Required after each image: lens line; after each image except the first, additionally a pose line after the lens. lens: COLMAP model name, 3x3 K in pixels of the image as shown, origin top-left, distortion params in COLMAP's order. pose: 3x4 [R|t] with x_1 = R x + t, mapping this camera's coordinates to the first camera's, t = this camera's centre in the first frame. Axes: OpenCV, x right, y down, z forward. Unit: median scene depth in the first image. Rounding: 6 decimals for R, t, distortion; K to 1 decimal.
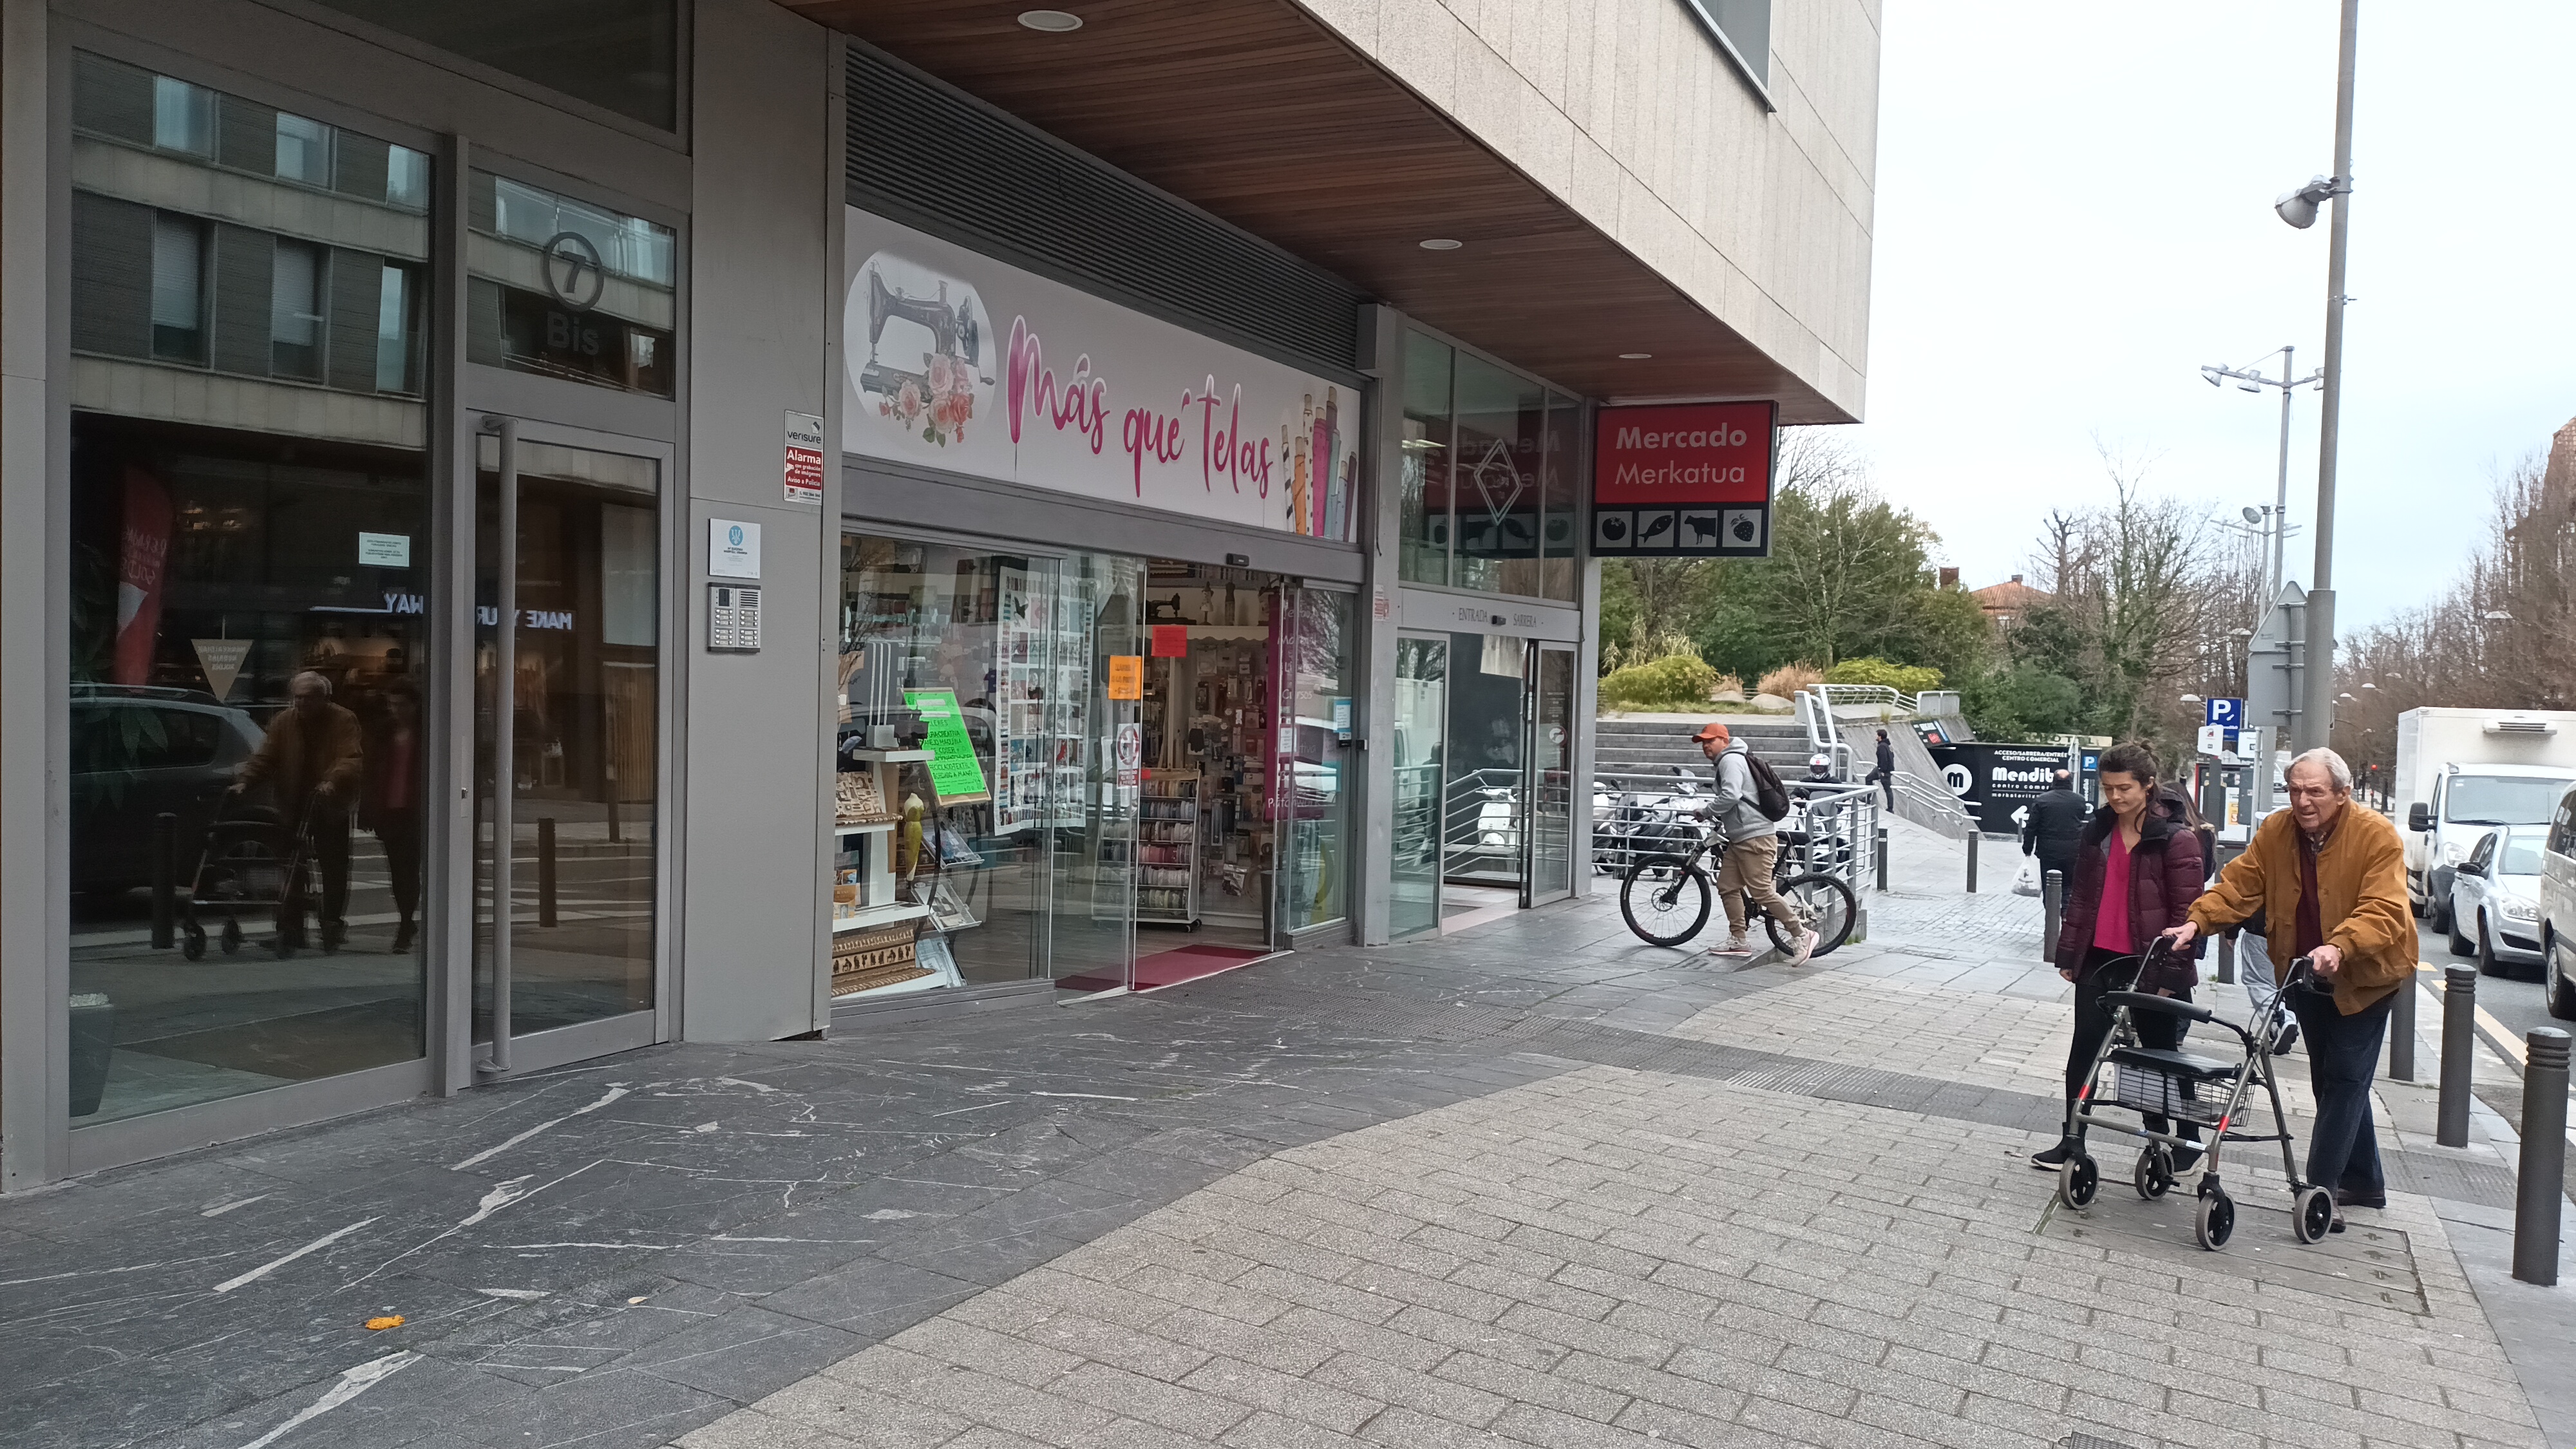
lens RADIAL K [[1924.0, 0, 1288.0], [0, 1924.0, 724.5], [0, 0, 1]] dist [0.076774, -0.094031]
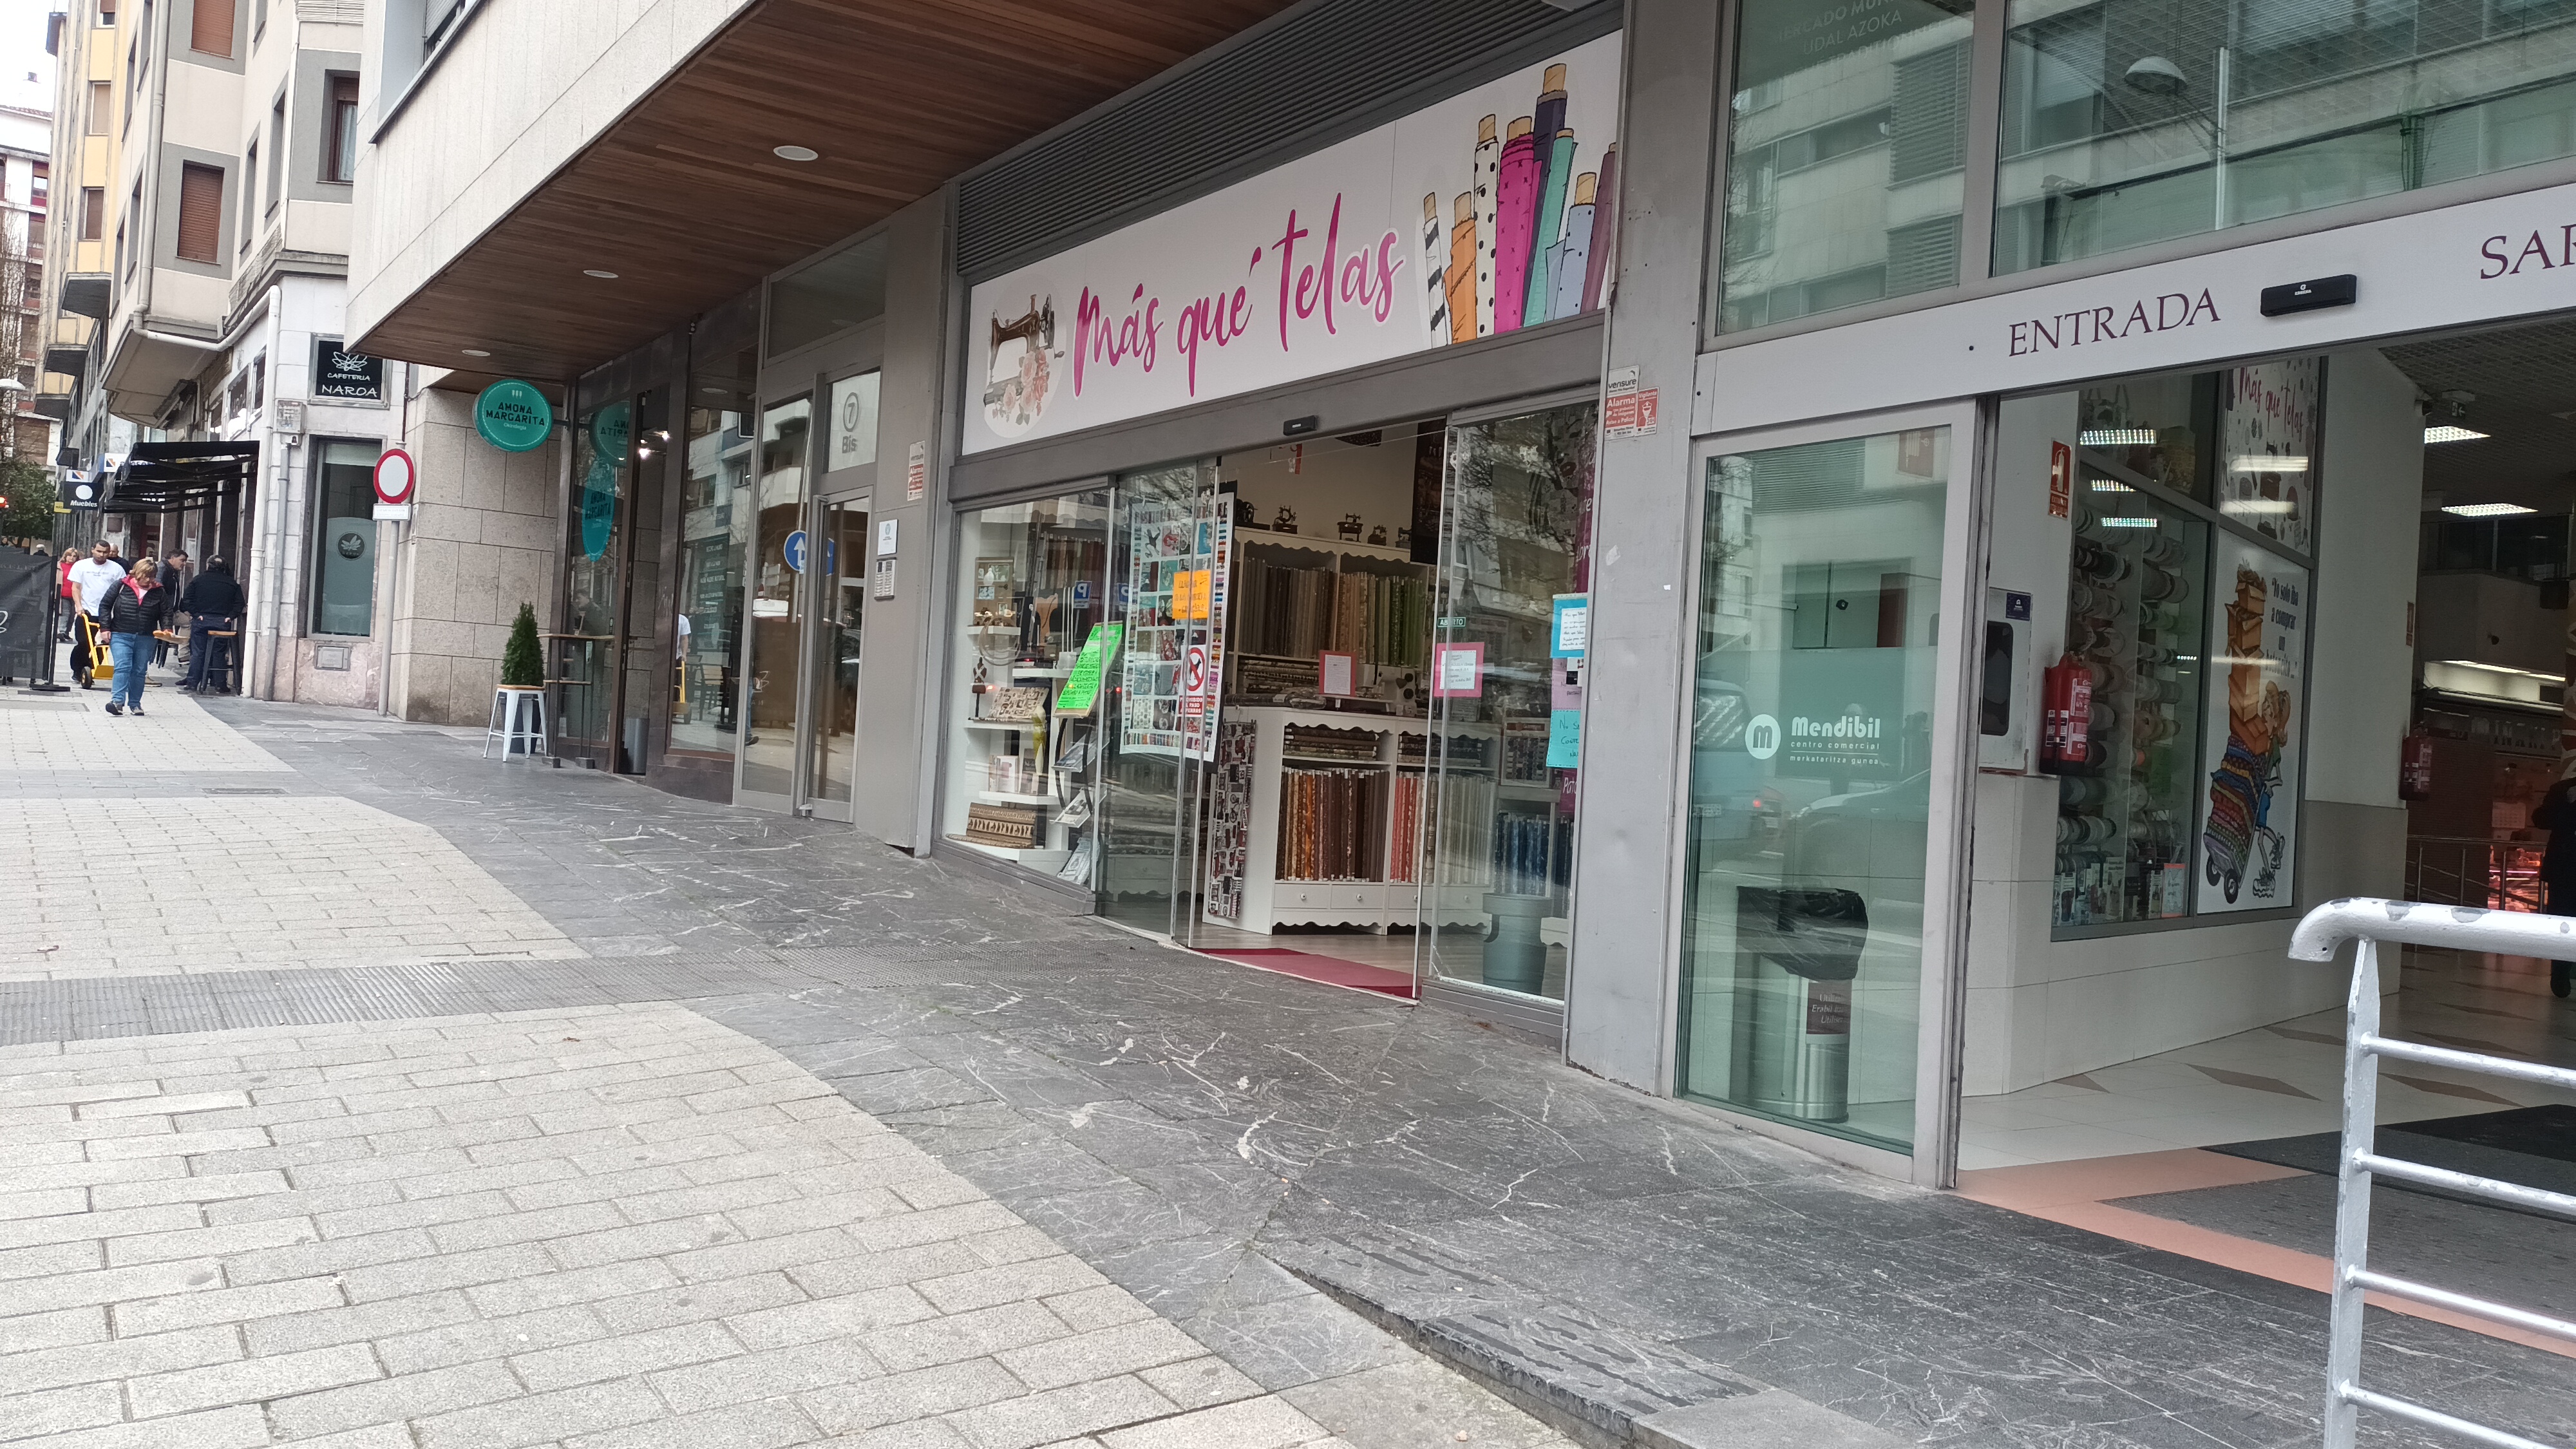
lens RADIAL K [[1924.0, 0, 1288.0], [0, 1924.0, 724.5], [0, 0, 1]] dist [0.076774, -0.094031]
pose [[-0.507149, -0.071285, -0.858905, 0.430042], [-0.096742, 0.994984, -0.025456, 0.035291], [0.856412, 0.070183, -0.511501, 0.971278]]
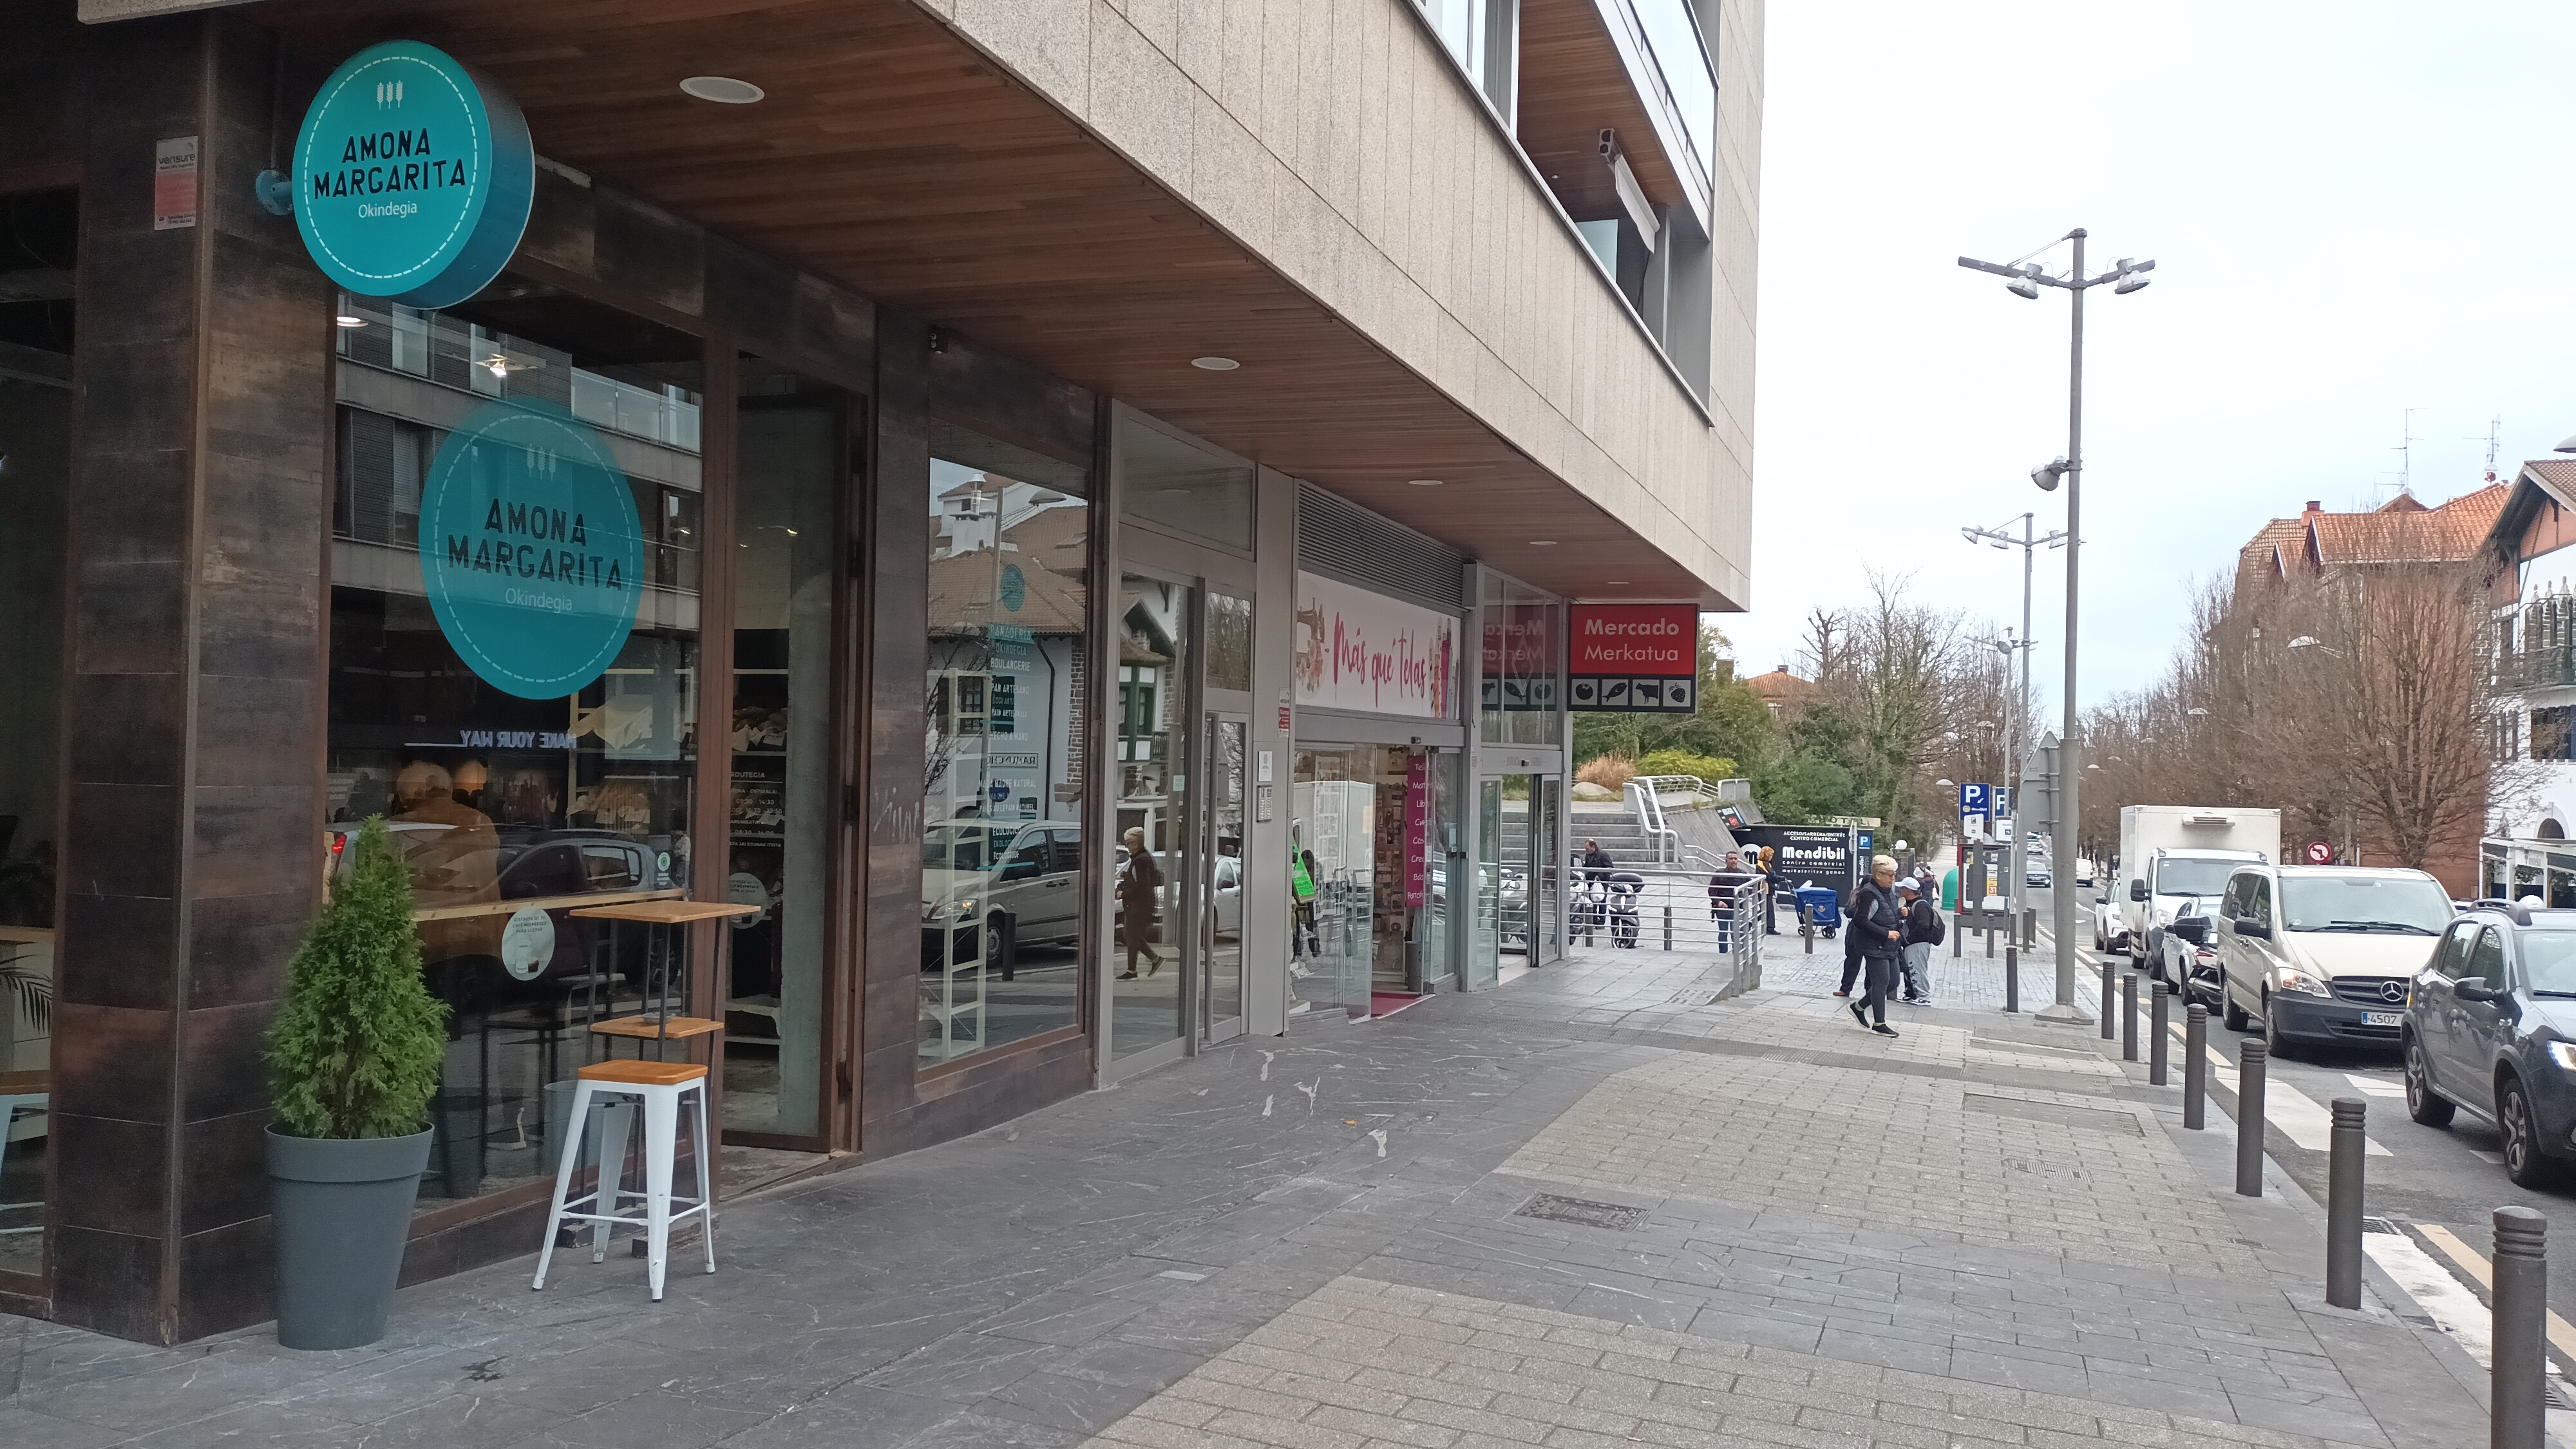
lens RADIAL K [[1924.0, 0, 1288.0], [0, 1924.0, 724.5], [0, 0, 1]] dist [0.076774, -0.094031]
pose [[0.993511, -0.003968, 0.113668, -0.213643], [0.008598, 0.999152, -0.040271, -0.025564], [-0.113412, 0.040987, 0.992702, -0.373504]]
